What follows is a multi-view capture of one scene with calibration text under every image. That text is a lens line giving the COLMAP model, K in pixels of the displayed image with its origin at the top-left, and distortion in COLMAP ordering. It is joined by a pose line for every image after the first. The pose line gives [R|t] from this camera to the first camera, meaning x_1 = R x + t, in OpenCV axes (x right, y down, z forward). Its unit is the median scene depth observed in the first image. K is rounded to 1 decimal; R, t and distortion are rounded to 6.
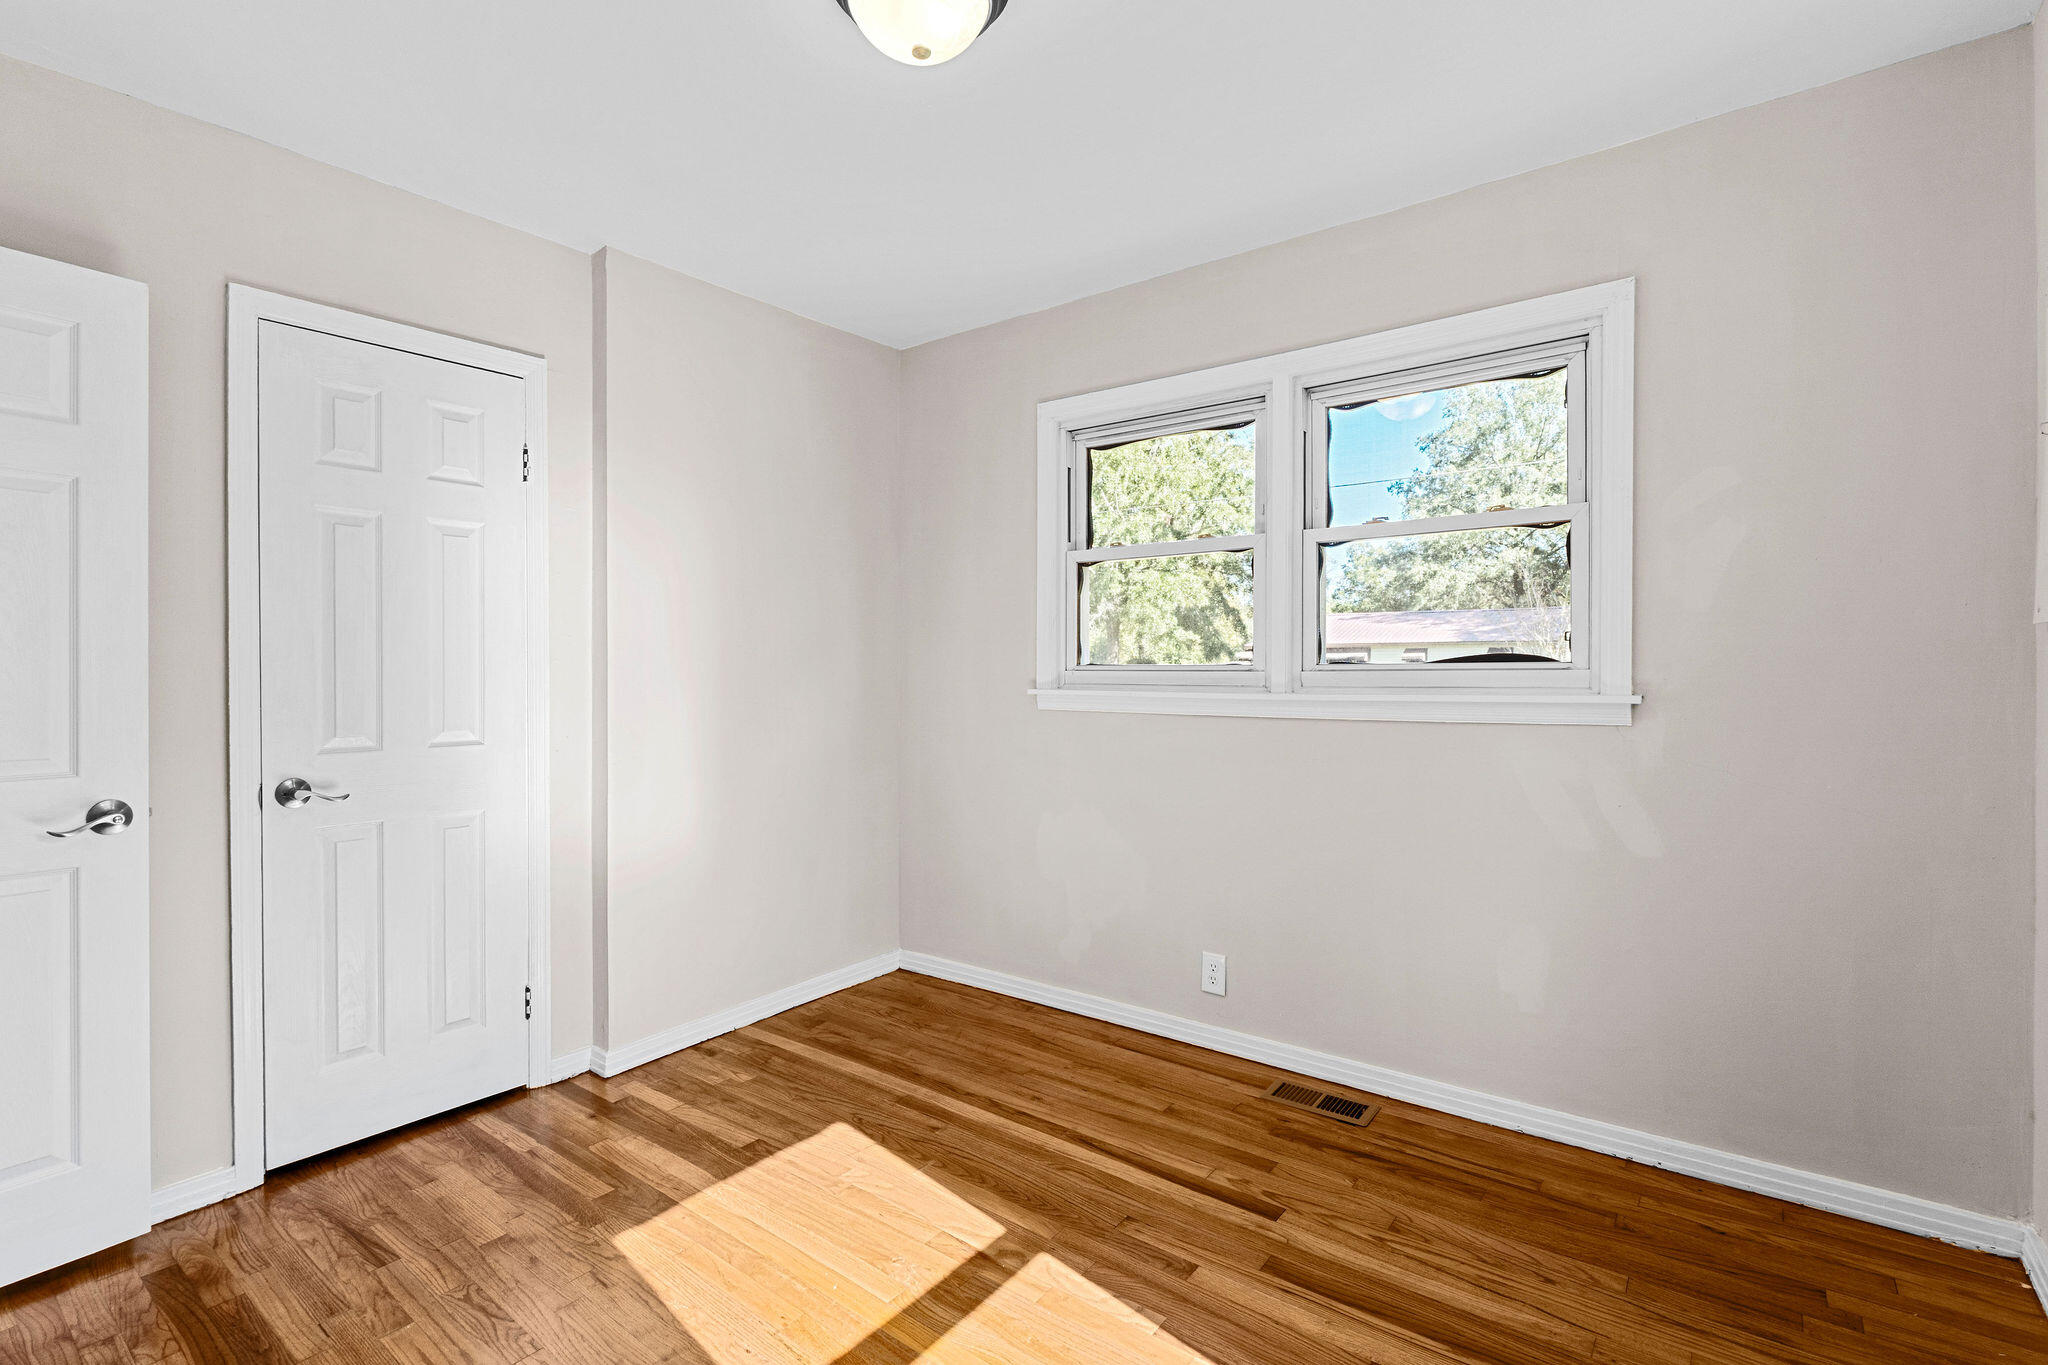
lens RADIAL K [[942.4, 0, 1002.3], [0, 942.4, 676.7], [0, 0, 1]] dist [0.000848, -0.001028]
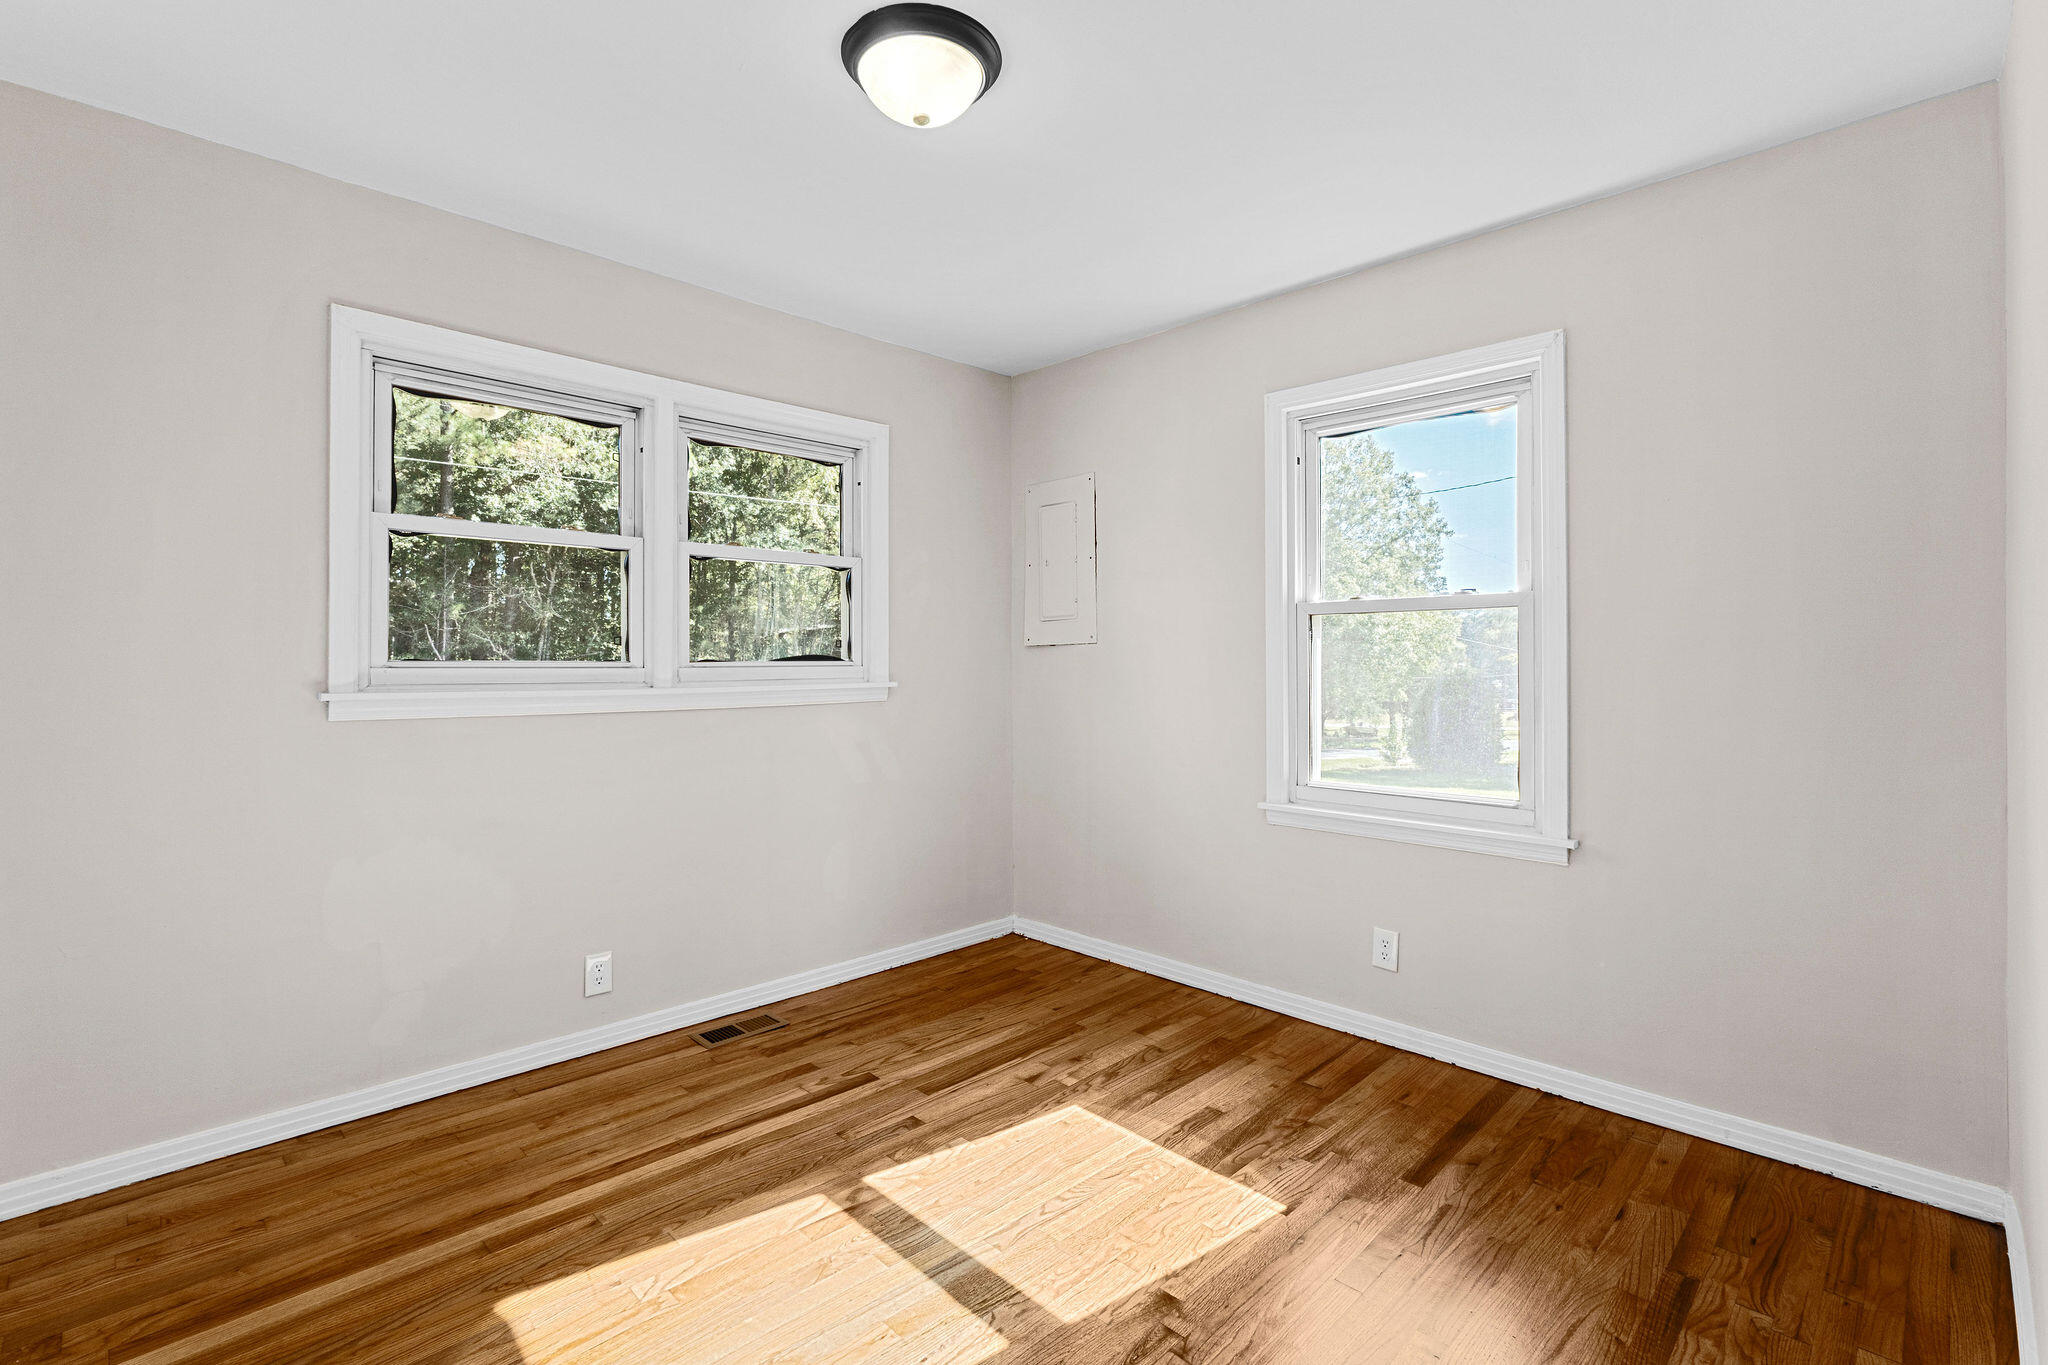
lens RADIAL K [[942.4, 0, 1002.3], [0, 942.4, 676.7], [0, 0, 1]] dist [0.000848, -0.001028]
pose [[0.136598, -0.008553, 0.990590, -0.850402], [0.008330, 0.999937, 0.007485, -0.000891], [-0.990592, 0.007229, 0.136660, 0.542502]]
